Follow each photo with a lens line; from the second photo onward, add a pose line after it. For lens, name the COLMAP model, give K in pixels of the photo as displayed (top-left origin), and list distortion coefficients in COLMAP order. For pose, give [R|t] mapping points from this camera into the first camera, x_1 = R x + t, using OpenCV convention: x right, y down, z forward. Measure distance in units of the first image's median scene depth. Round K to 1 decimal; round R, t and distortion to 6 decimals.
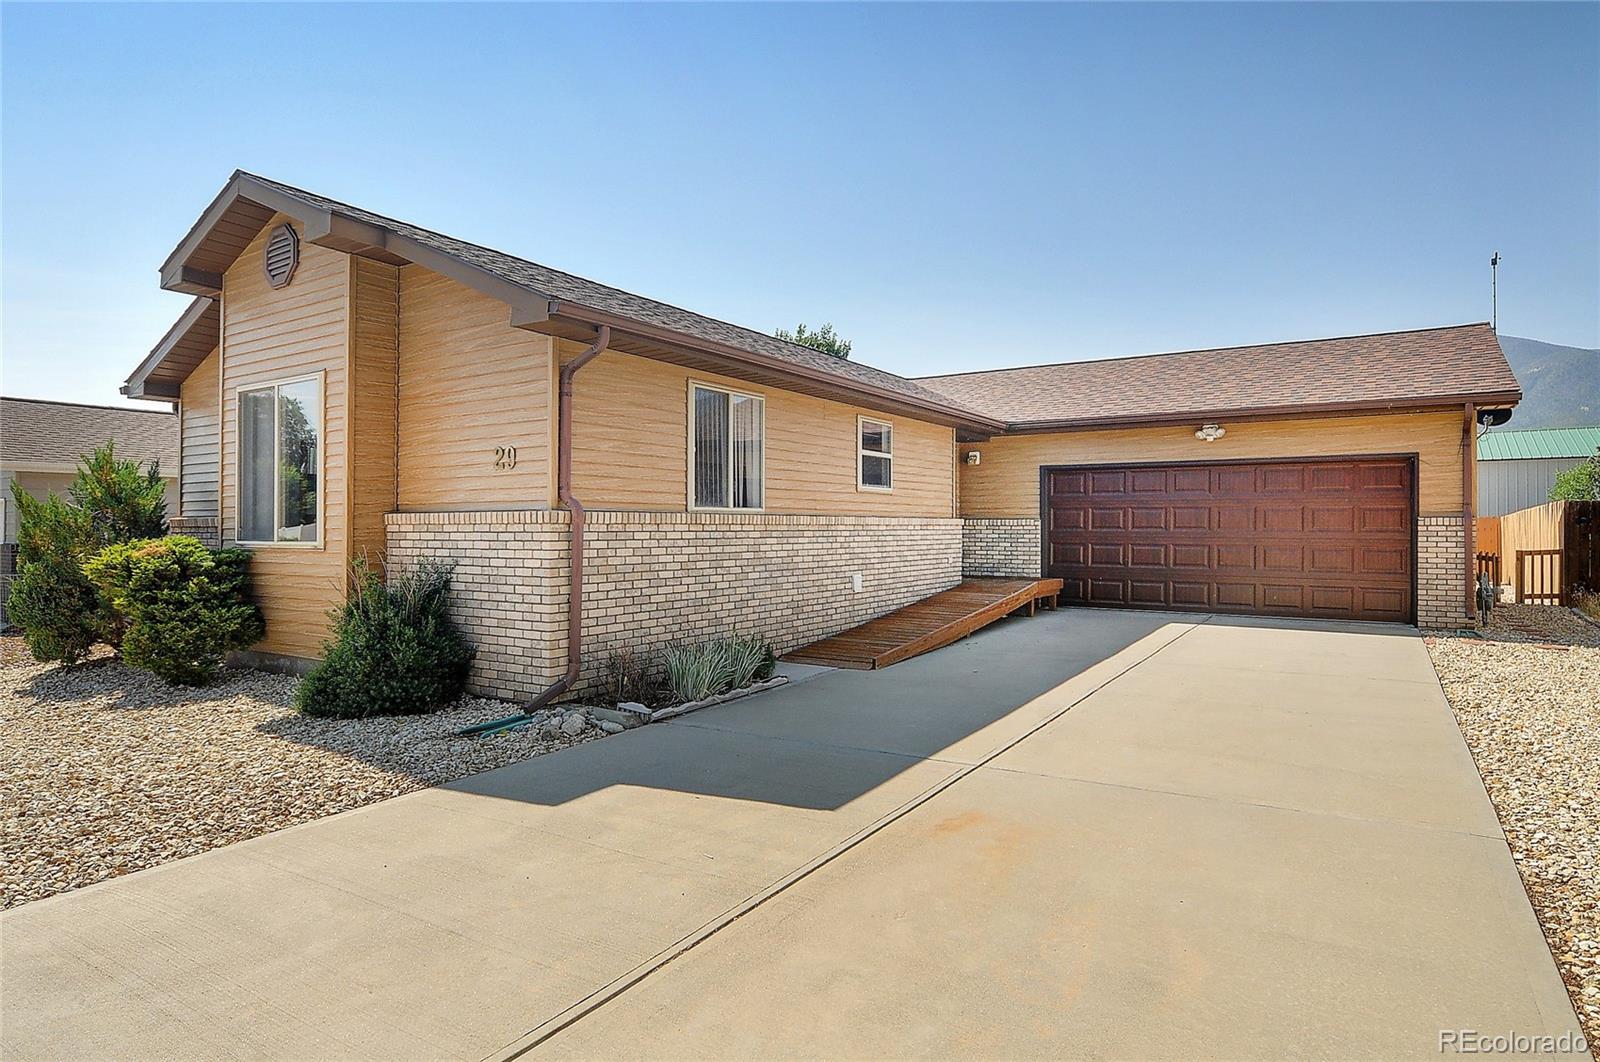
lens RADIAL K [[825.6, 0, 906.5], [0, 825.6, 545.1], [0, 0, 1]] dist [-0.011840, 0.000467]
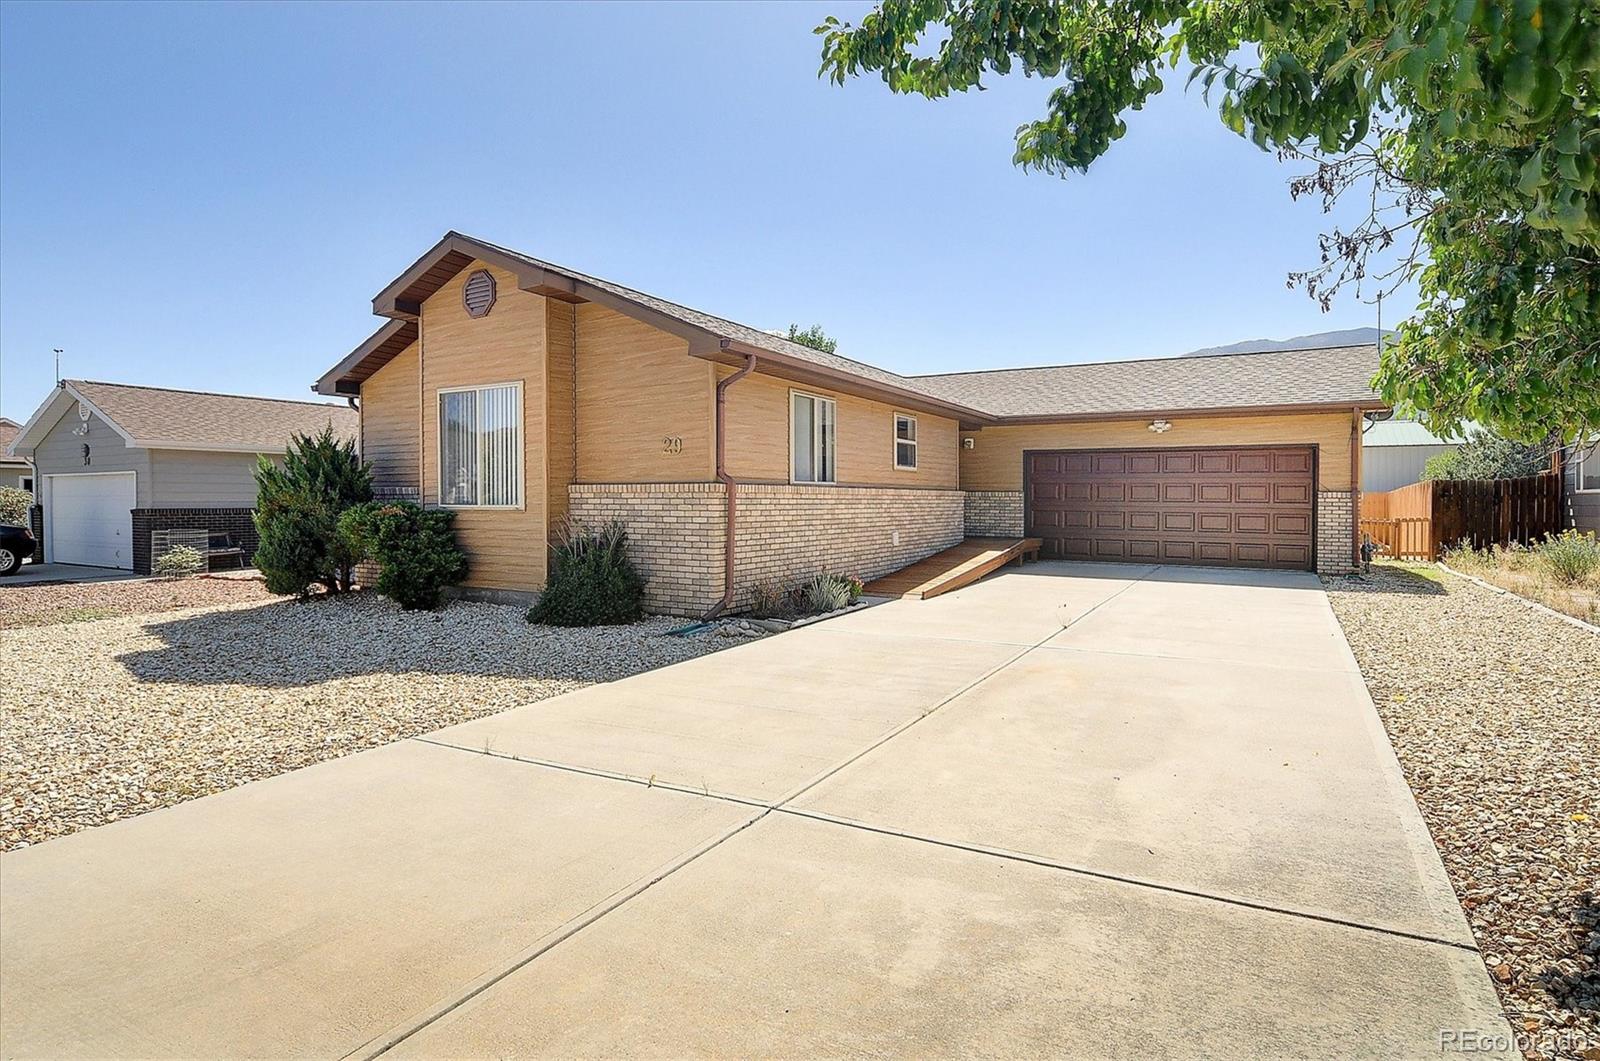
lens RADIAL K [[833.7, 0, 801.5], [0, 833.7, 528.8], [0, 0, 1]] dist [-0.014292, 0.000590]
pose [[0.999978, 0.005341, -0.003895, -0.233444], [-0.005296, 0.999921, 0.011426, 0.016993], [0.003956, -0.011405, 0.999927, -0.387654]]
